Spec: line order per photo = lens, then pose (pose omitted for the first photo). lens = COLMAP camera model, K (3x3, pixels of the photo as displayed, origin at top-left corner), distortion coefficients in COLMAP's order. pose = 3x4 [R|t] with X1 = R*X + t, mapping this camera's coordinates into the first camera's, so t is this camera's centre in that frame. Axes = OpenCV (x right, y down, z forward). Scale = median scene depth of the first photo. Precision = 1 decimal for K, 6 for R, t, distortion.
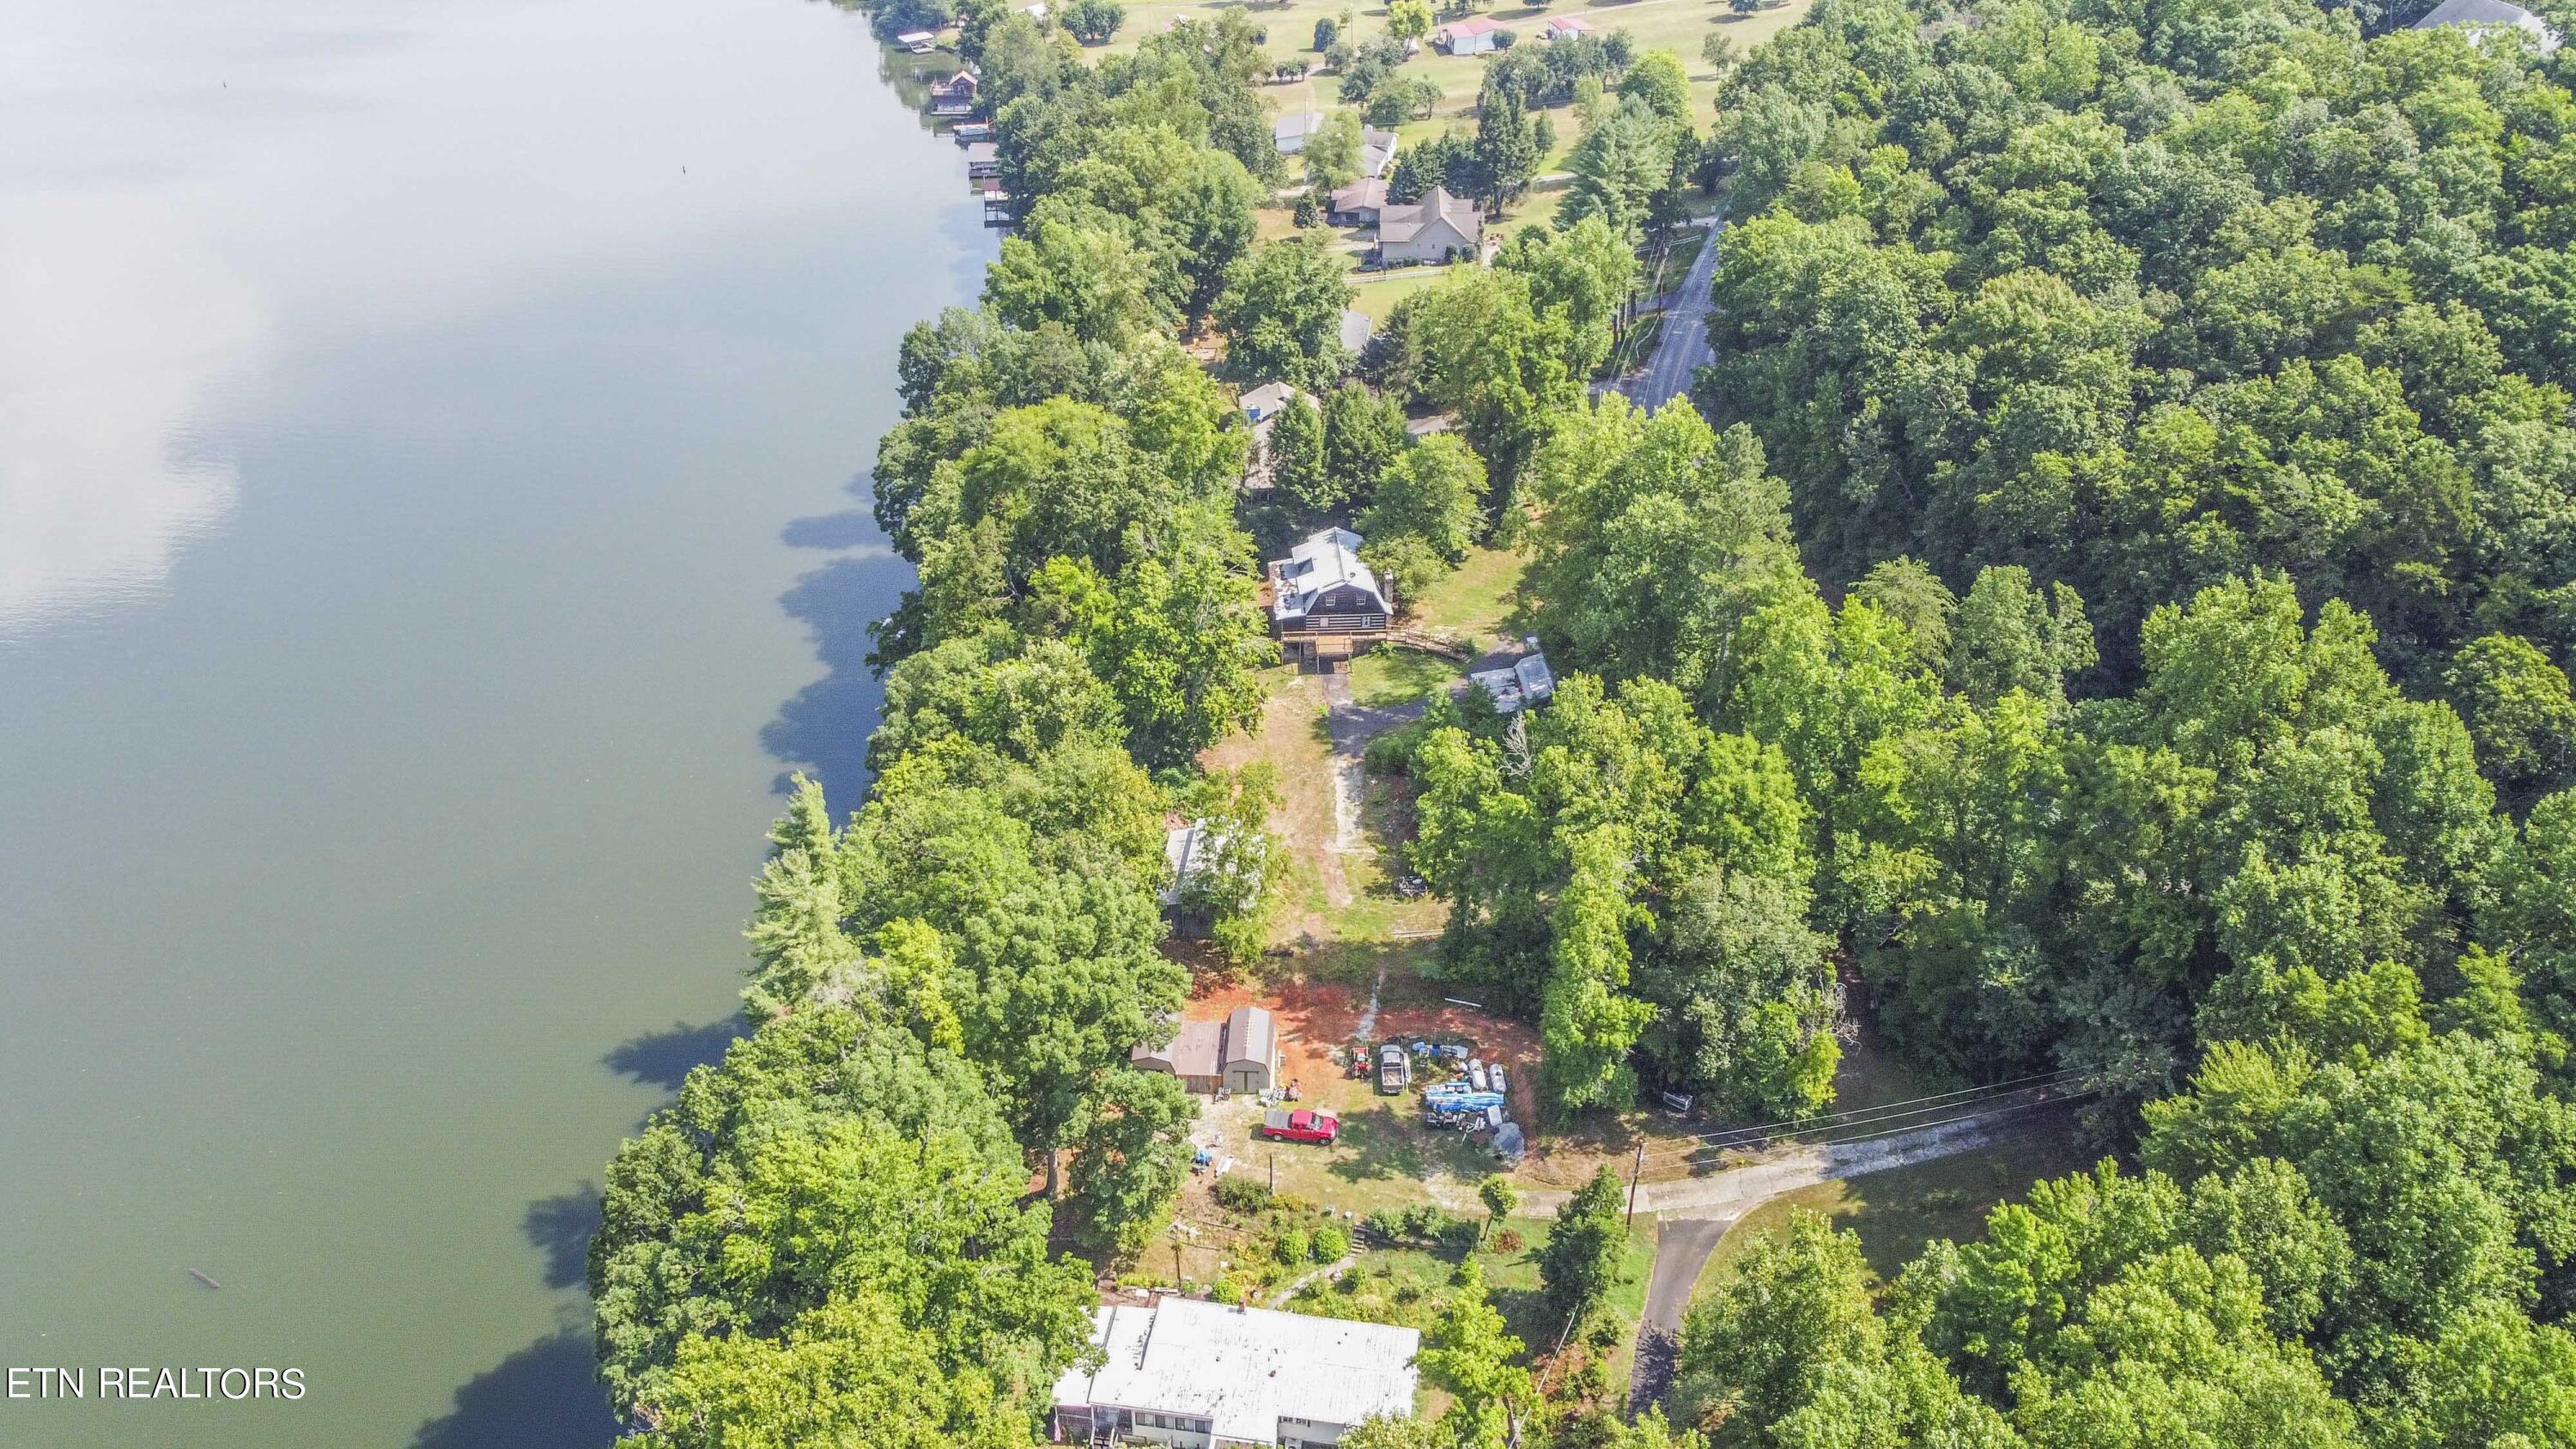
lens RADIAL K [[1953.2, 0, 1262.9], [0, 1953.2, 707.5], [0, 0, 1]] dist [0.001793, -0.005307]
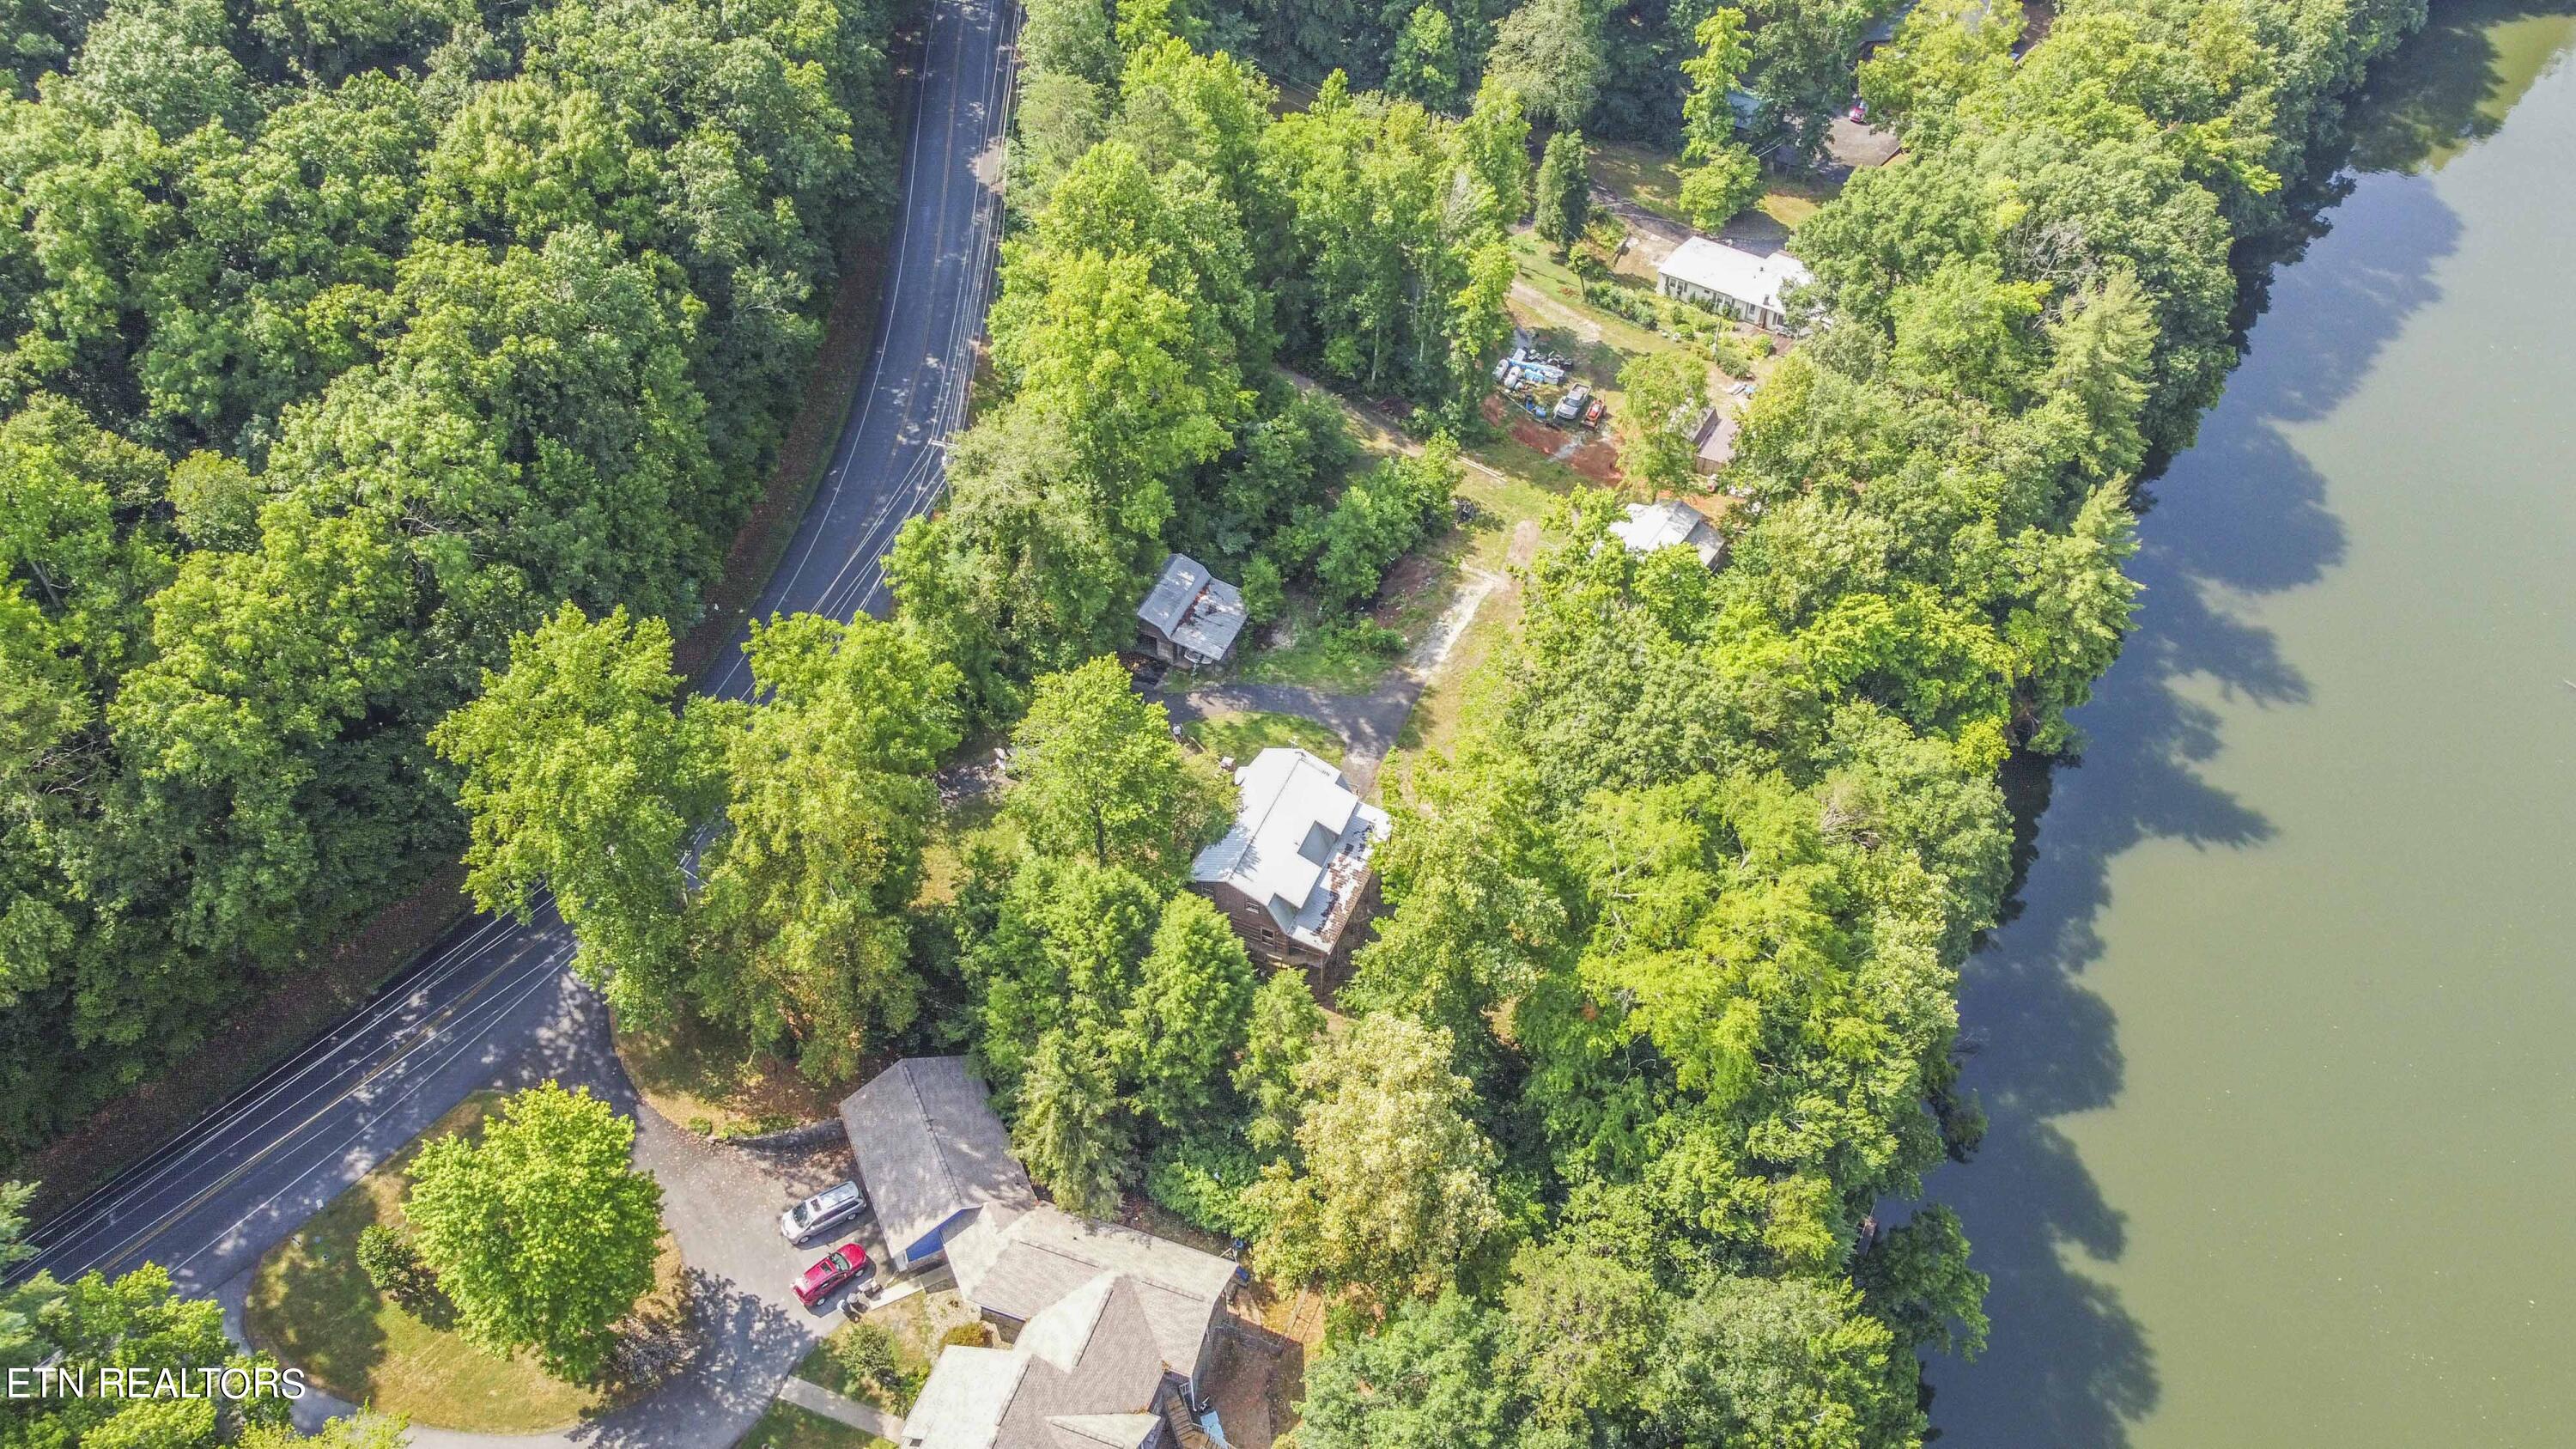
lens RADIAL K [[1953.2, 0, 1262.9], [0, 1953.2, 730.1], [0, 0, 1]] dist [0.001793, -0.005307]
pose [[-0.895377, -0.306591, 0.322958, -0.157069], [0.234397, 0.292157, 0.927201, -0.678002], [-0.378626, 0.905895, -0.189727, 1.097368]]
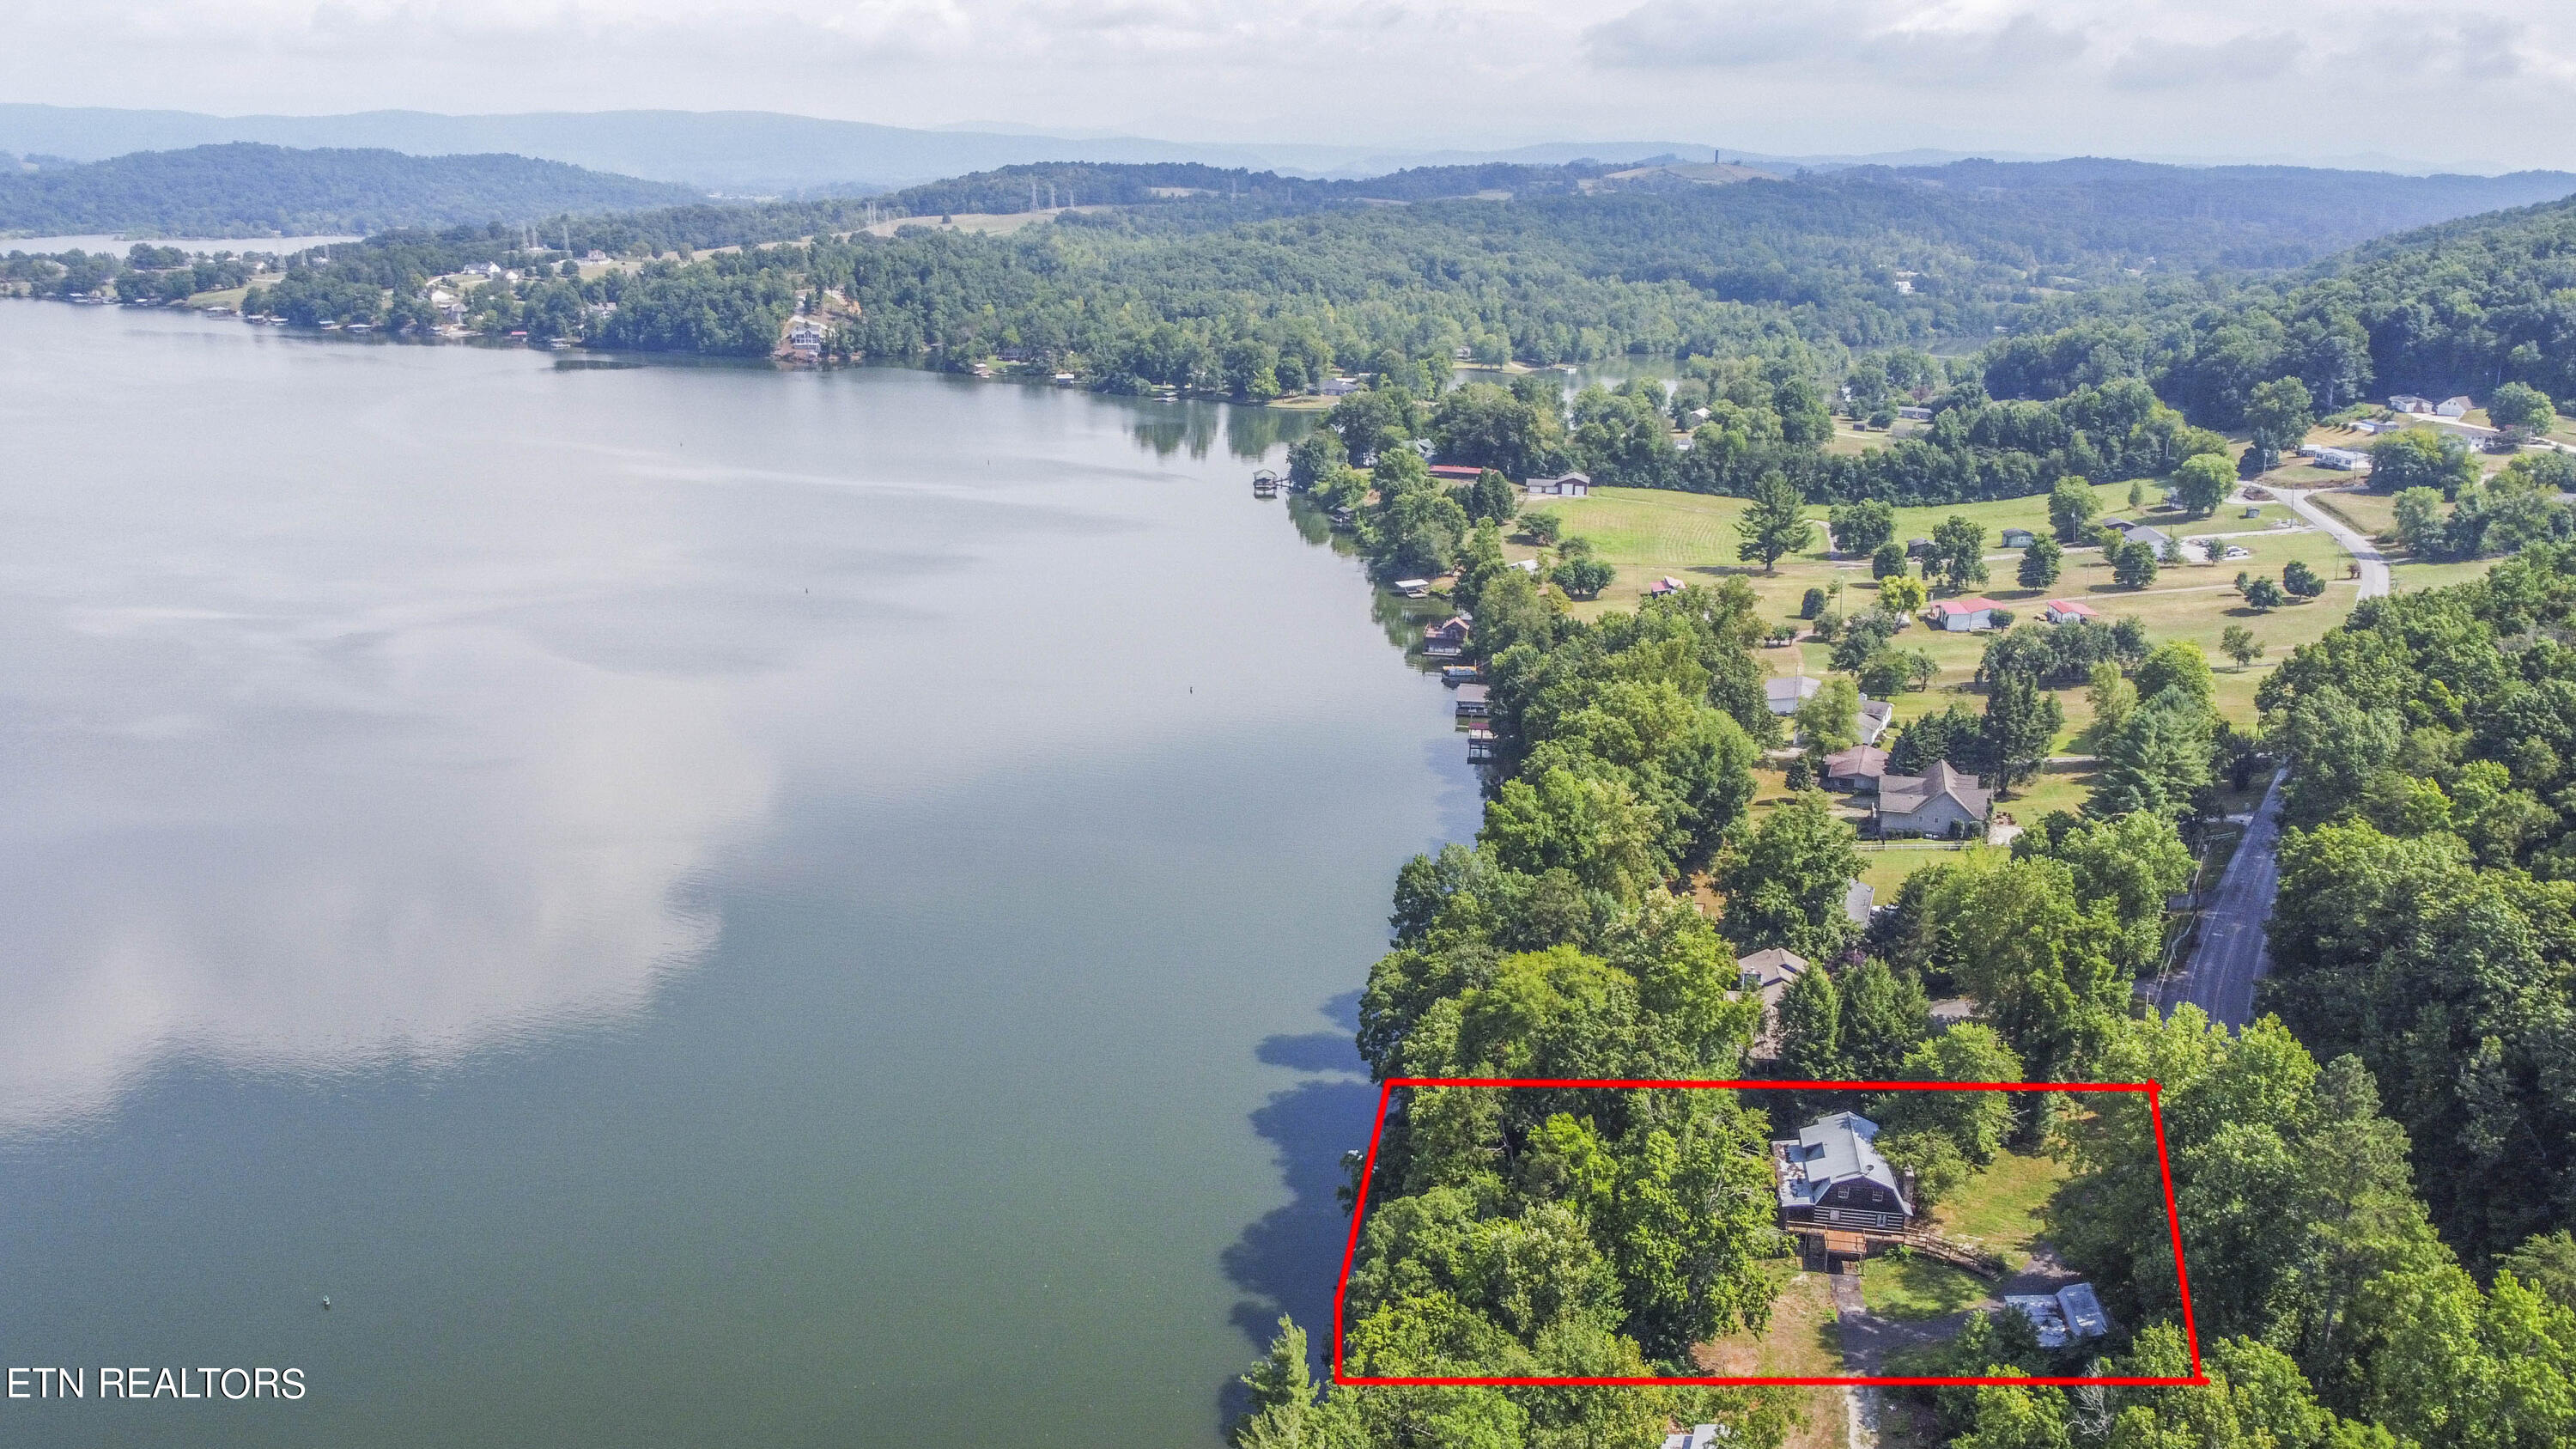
lens RADIAL K [[1953.2, 0, 1274.5], [0, 1953.2, 715.9], [0, 0, 1]] dist [0.001793, -0.005307]
pose [[0.974198, 0.070635, -0.214358, -0.044818], [-0.123823, 0.961338, -0.245963, -0.010274], [0.188697, 0.266159, 0.945279, 0.011522]]
